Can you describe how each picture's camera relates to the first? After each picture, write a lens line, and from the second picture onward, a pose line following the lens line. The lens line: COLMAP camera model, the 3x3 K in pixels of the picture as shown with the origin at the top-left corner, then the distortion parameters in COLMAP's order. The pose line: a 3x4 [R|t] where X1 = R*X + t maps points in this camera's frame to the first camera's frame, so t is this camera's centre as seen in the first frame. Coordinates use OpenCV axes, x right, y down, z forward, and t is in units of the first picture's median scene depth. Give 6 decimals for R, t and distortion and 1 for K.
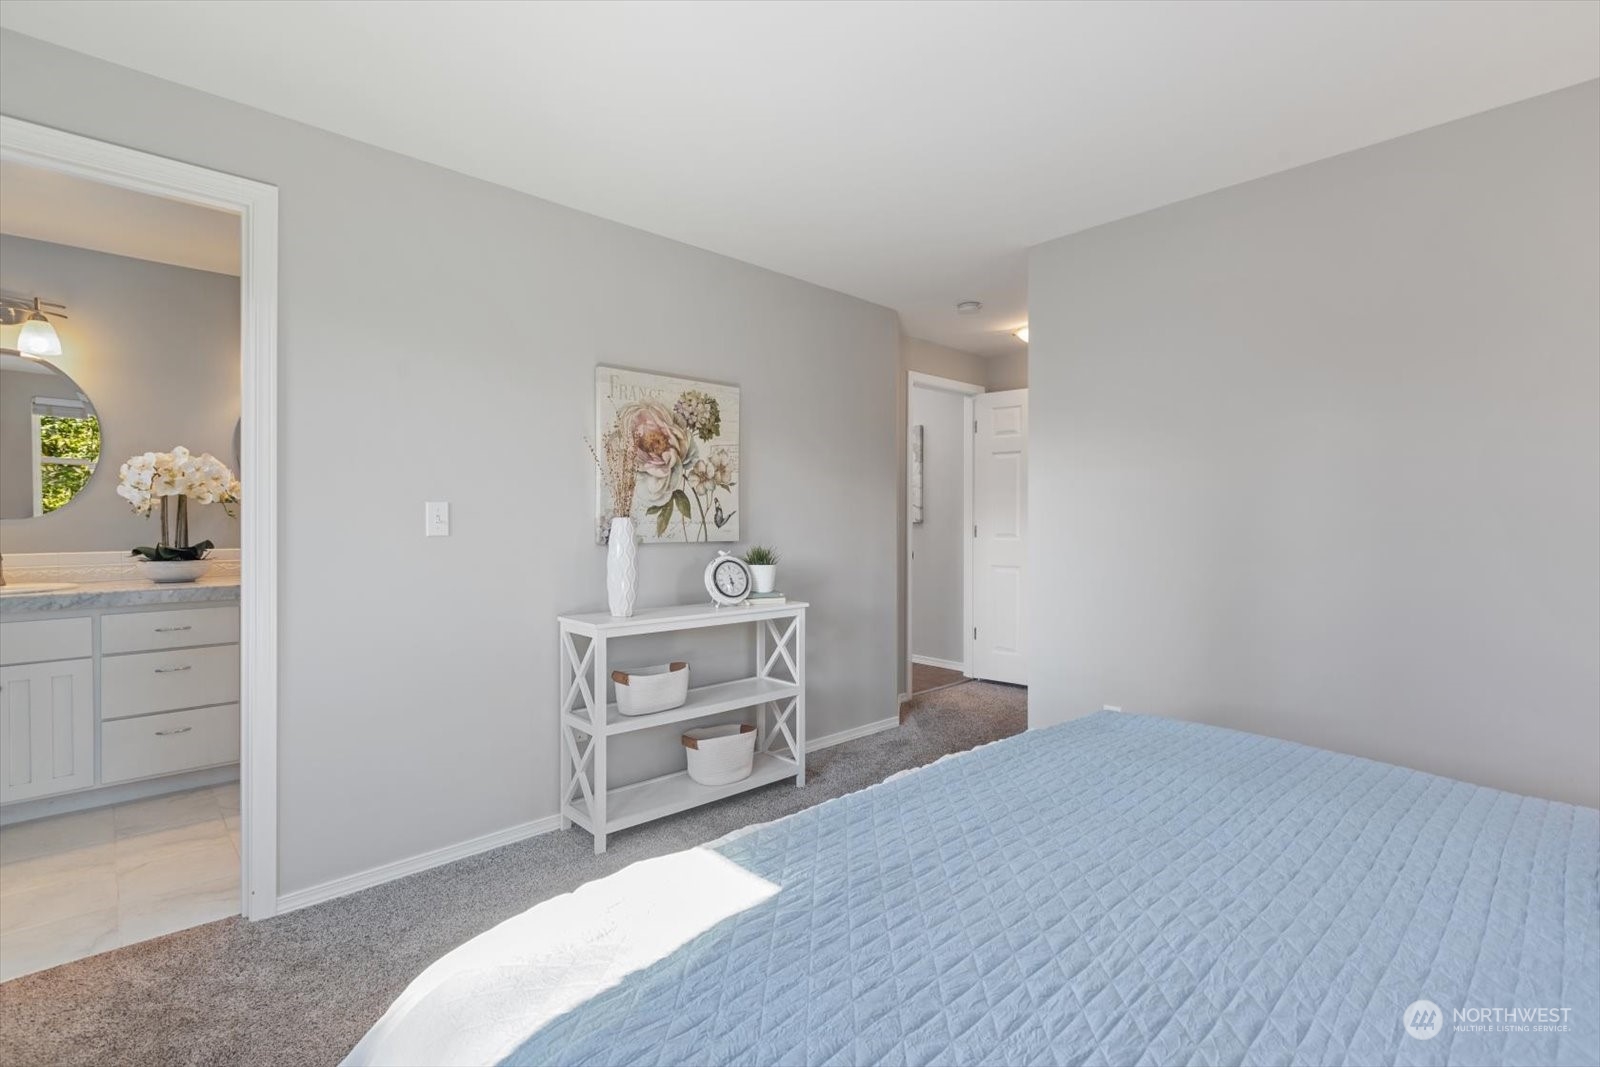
lens RADIAL K [[758.8, 0, 787.0], [0, 758.8, 512.4], [0, 0, 1]] dist [0.010083, -0.000076]
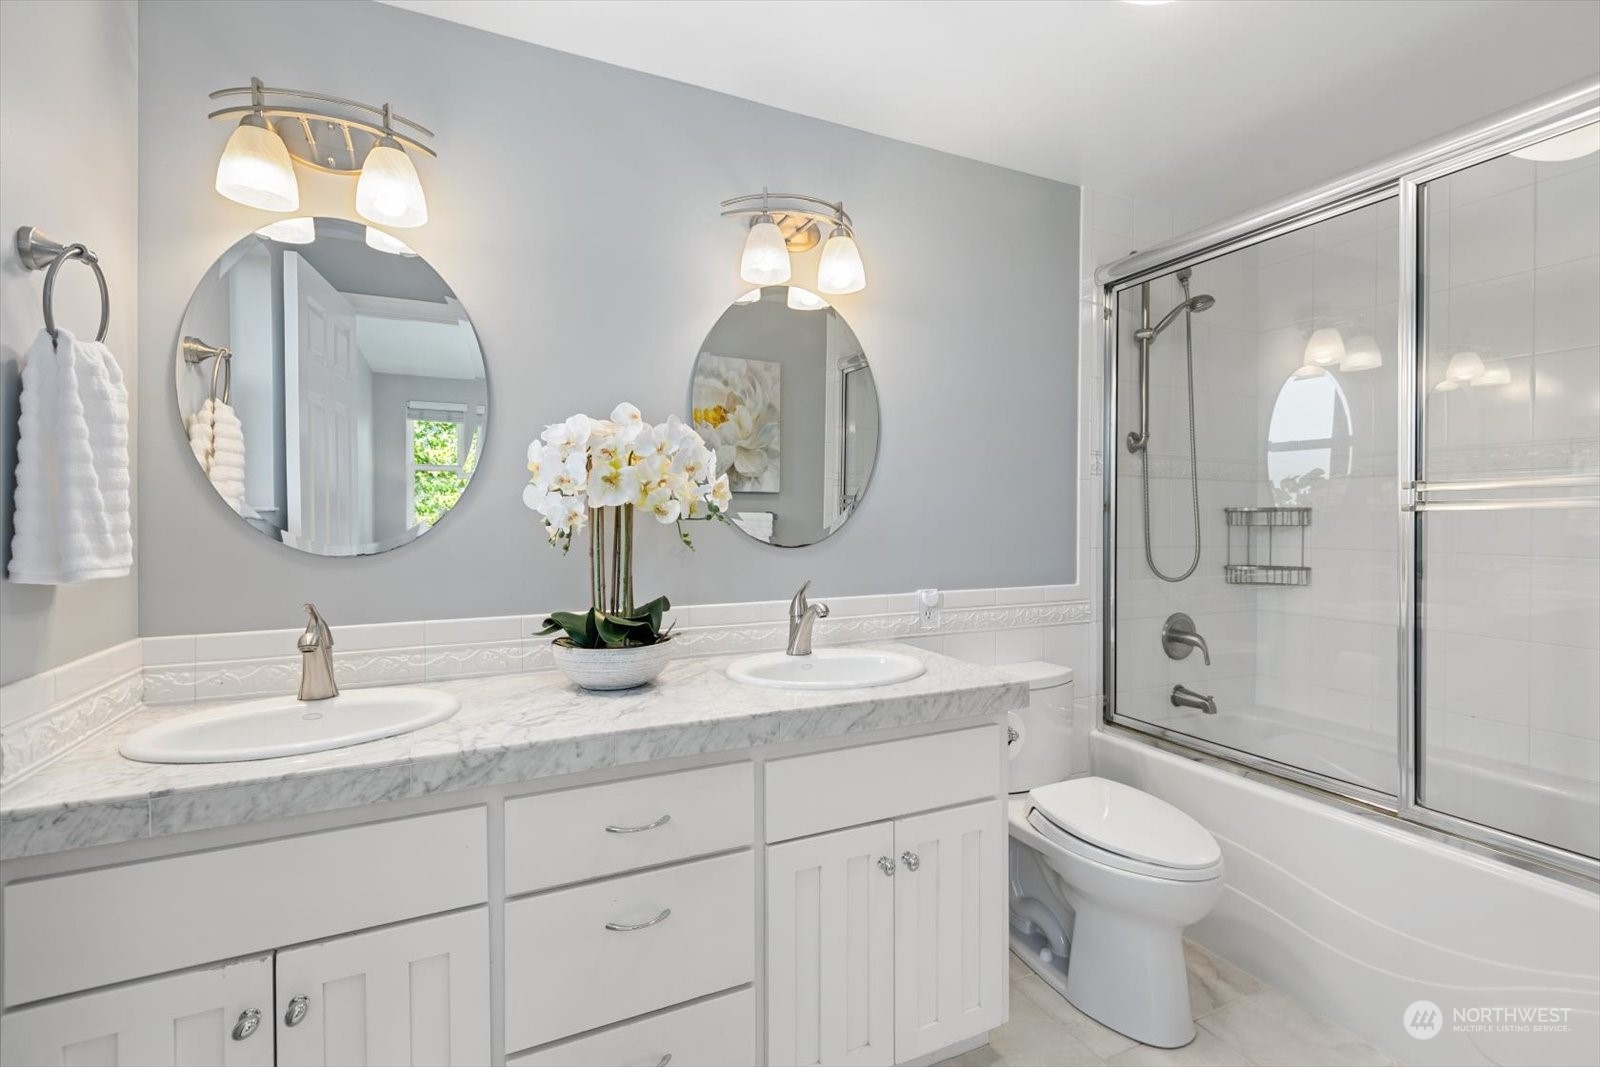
lens RADIAL K [[758.8, 0, 787.0], [0, 758.8, 512.4], [0, 0, 1]] dist [0.010083, -0.000076]
pose [[0.948538, -0.004429, -0.316632, -0.558097], [0.004176, 0.999990, -0.001476, -0.017340], [0.316635, 0.000078, 0.948547, 0.591825]]
